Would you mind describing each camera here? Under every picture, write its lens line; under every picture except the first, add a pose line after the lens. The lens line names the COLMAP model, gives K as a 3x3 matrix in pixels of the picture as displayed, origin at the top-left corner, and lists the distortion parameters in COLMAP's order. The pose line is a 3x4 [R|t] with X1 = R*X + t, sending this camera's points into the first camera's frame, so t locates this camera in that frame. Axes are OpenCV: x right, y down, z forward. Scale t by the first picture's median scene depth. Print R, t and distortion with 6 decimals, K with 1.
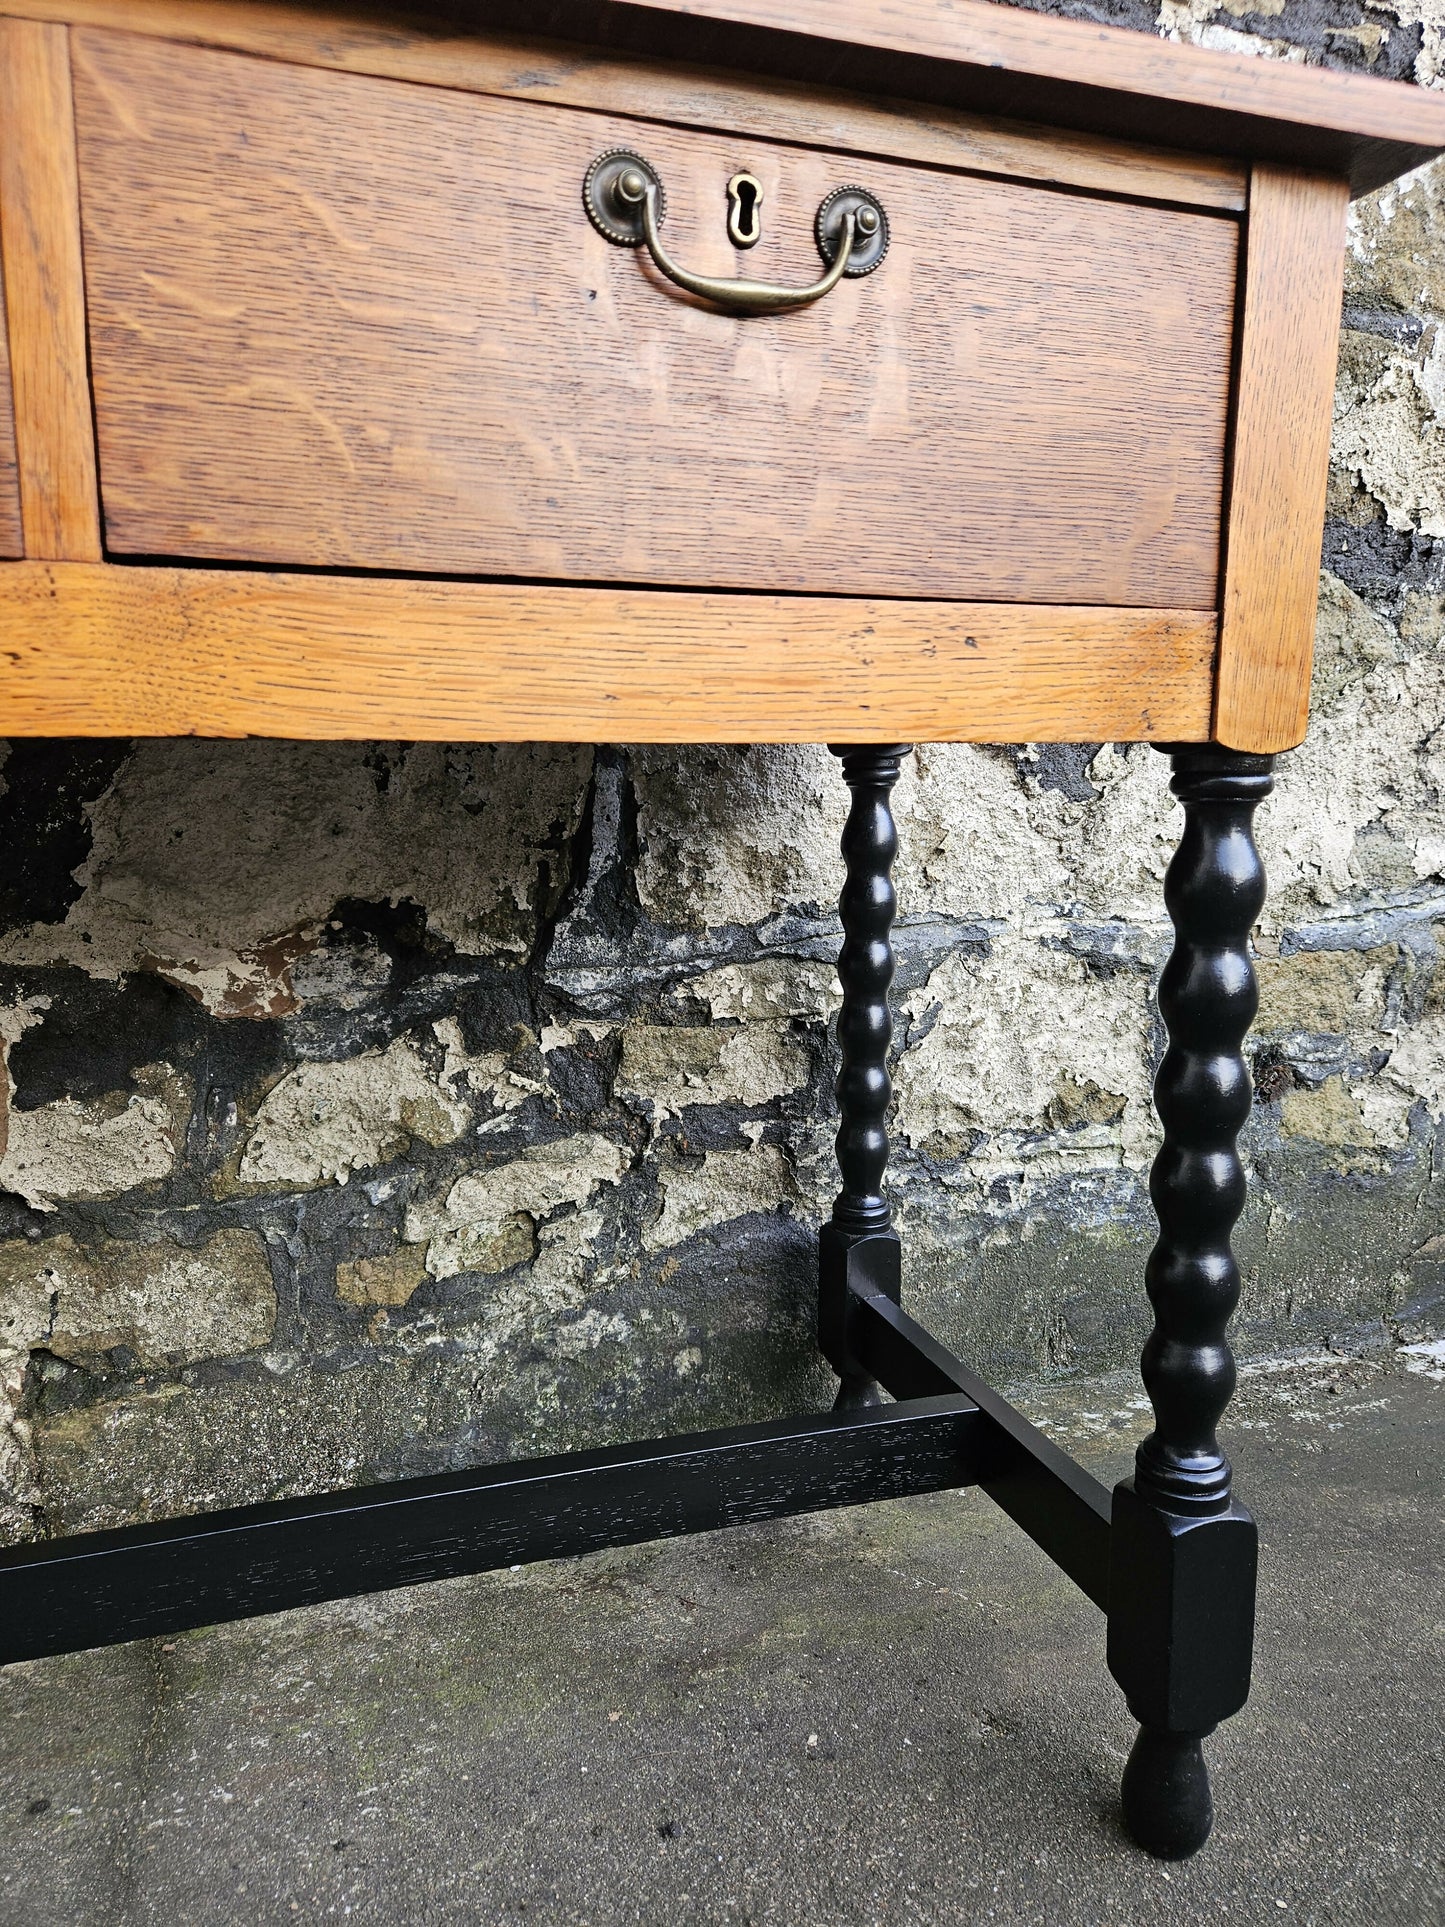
lens RADIAL K [[1284.8, 0, 698.5], [0, 1284.8, 953.5], [0, 0, 1]] dist [0.072192, -0.061485]
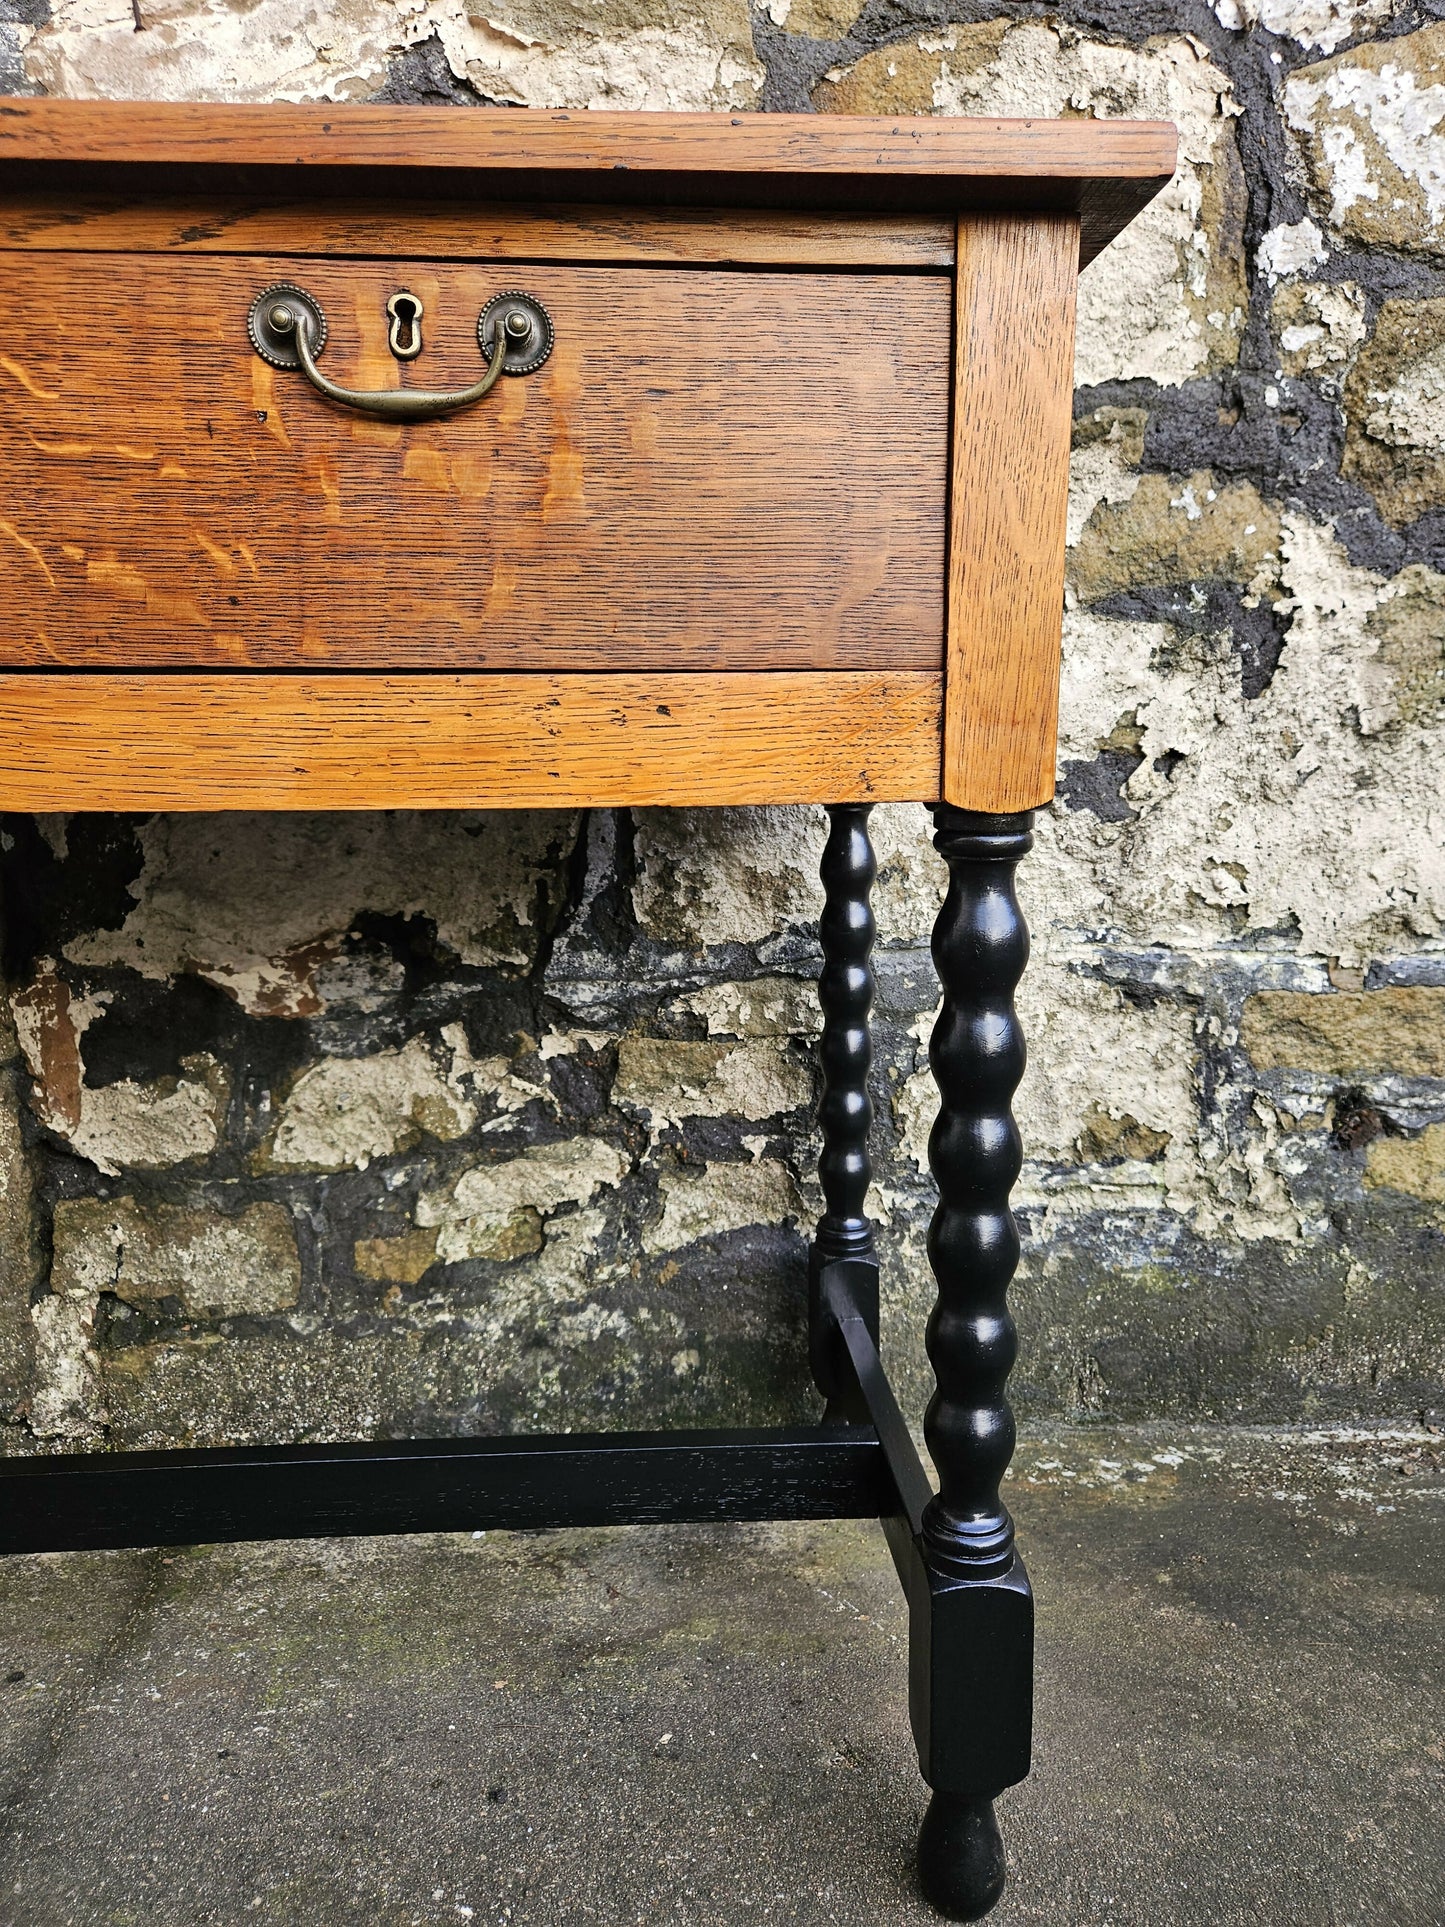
lens RADIAL K [[1284.8, 0, 714.6], [0, 1284.8, 949.1], [0, 0, 1]] dist [0.072192, -0.061485]
pose [[0.969115, 0.031173, -0.244631, 0.279399], [-0.027553, 0.999455, 0.018207, -0.038144], [0.245065, -0.010905, 0.969445, 0.003316]]
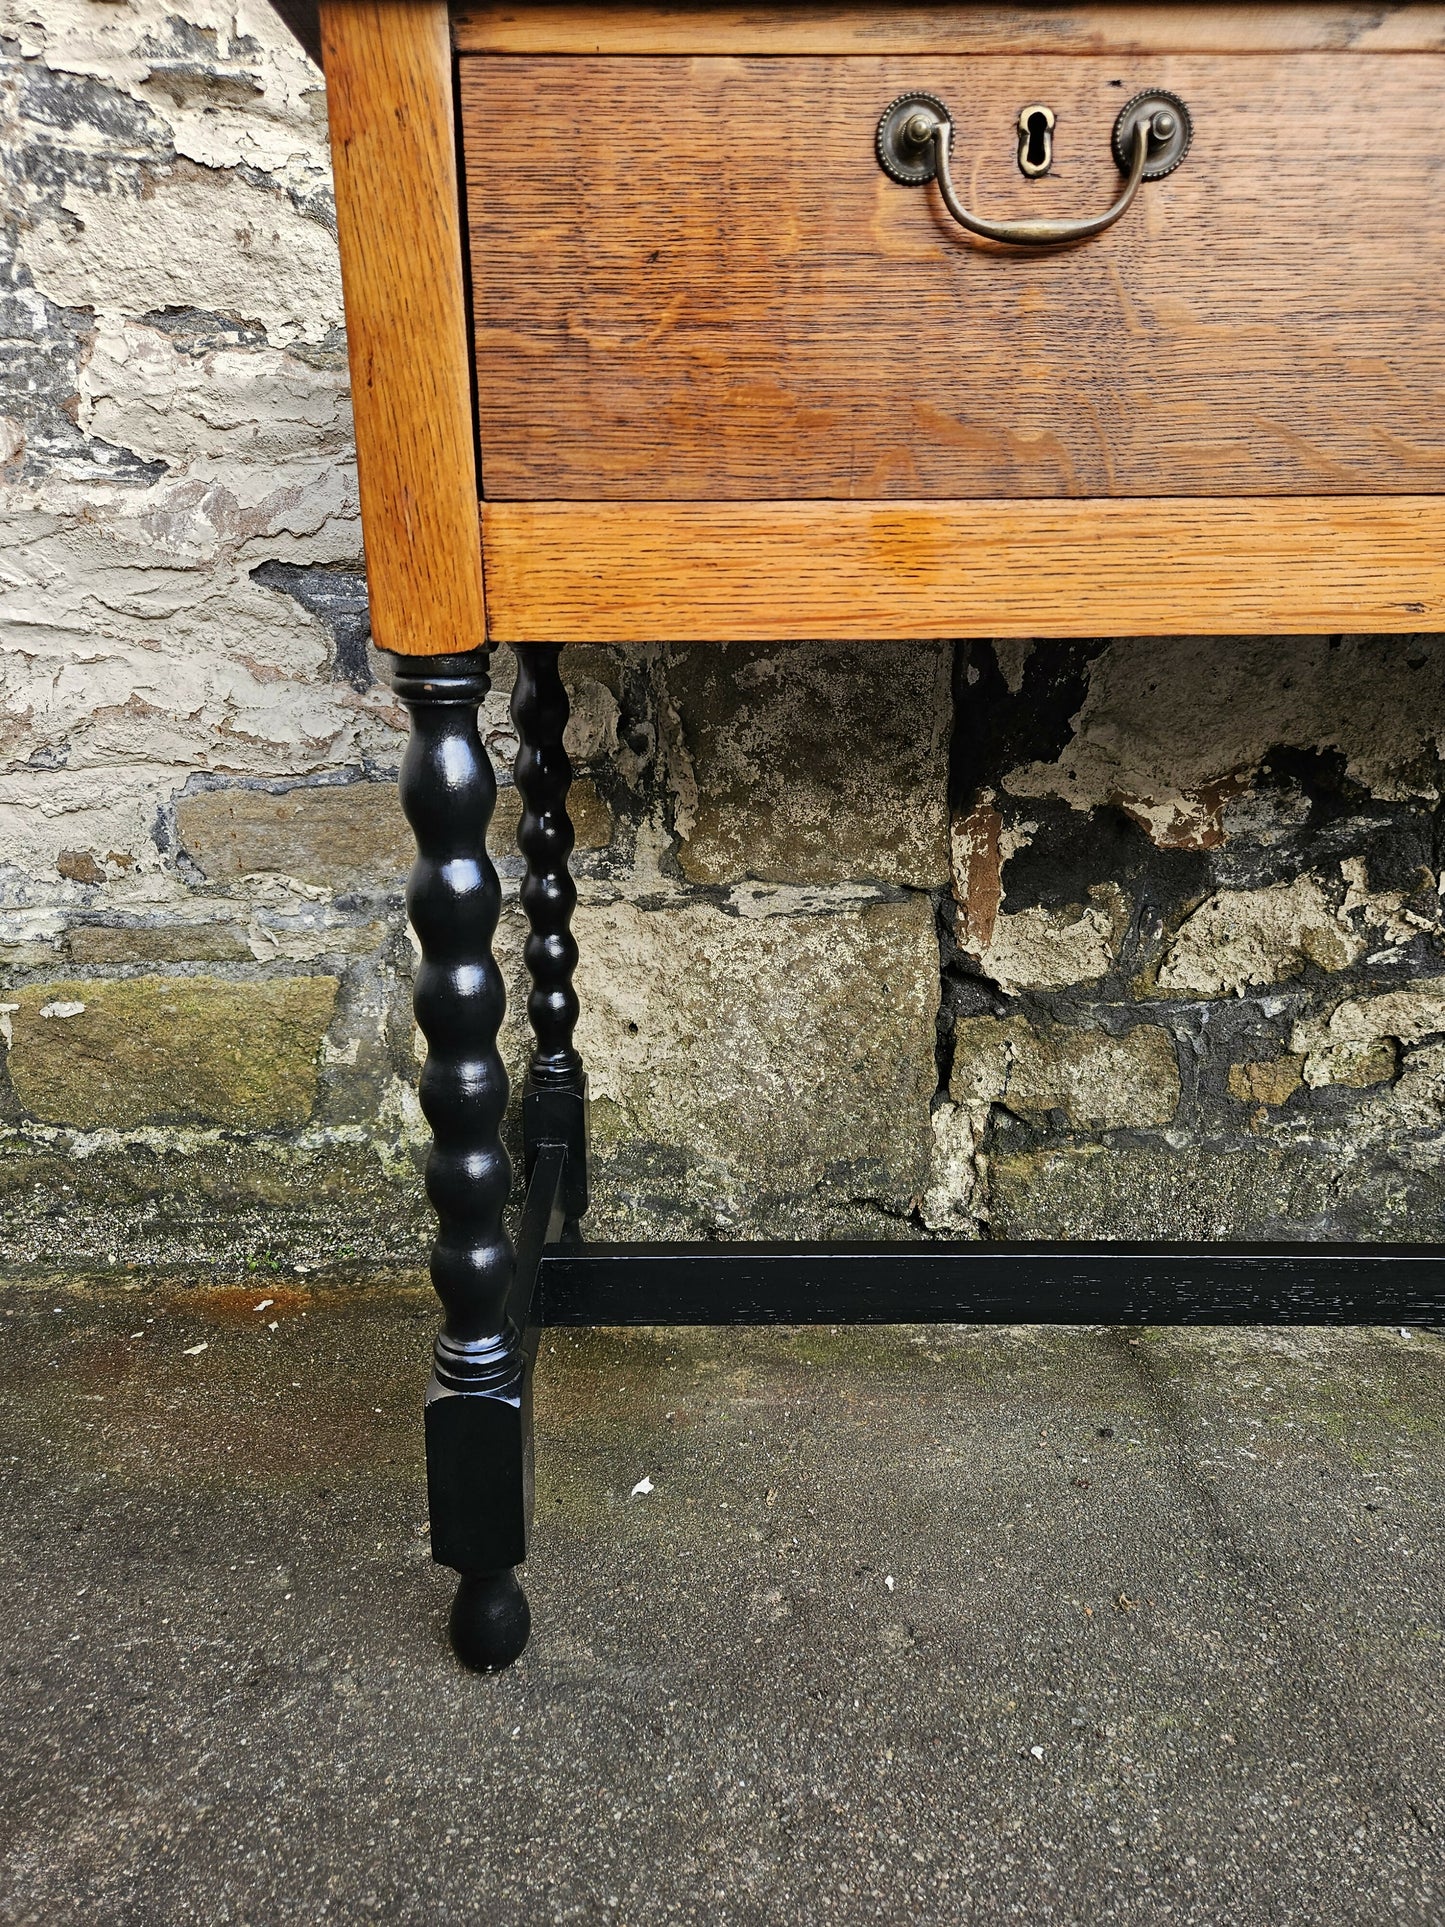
lens RADIAL K [[1284.8, 0, 711.1], [0, 1284.8, 954.9], [0, 0, 1]] dist [0.072192, -0.061485]
pose [[0.952842, 0.077431, -0.293423, -0.384761], [-0.038835, 0.990063, 0.135156, 0.003510], [0.300972, -0.117387, 0.946380, -0.228192]]
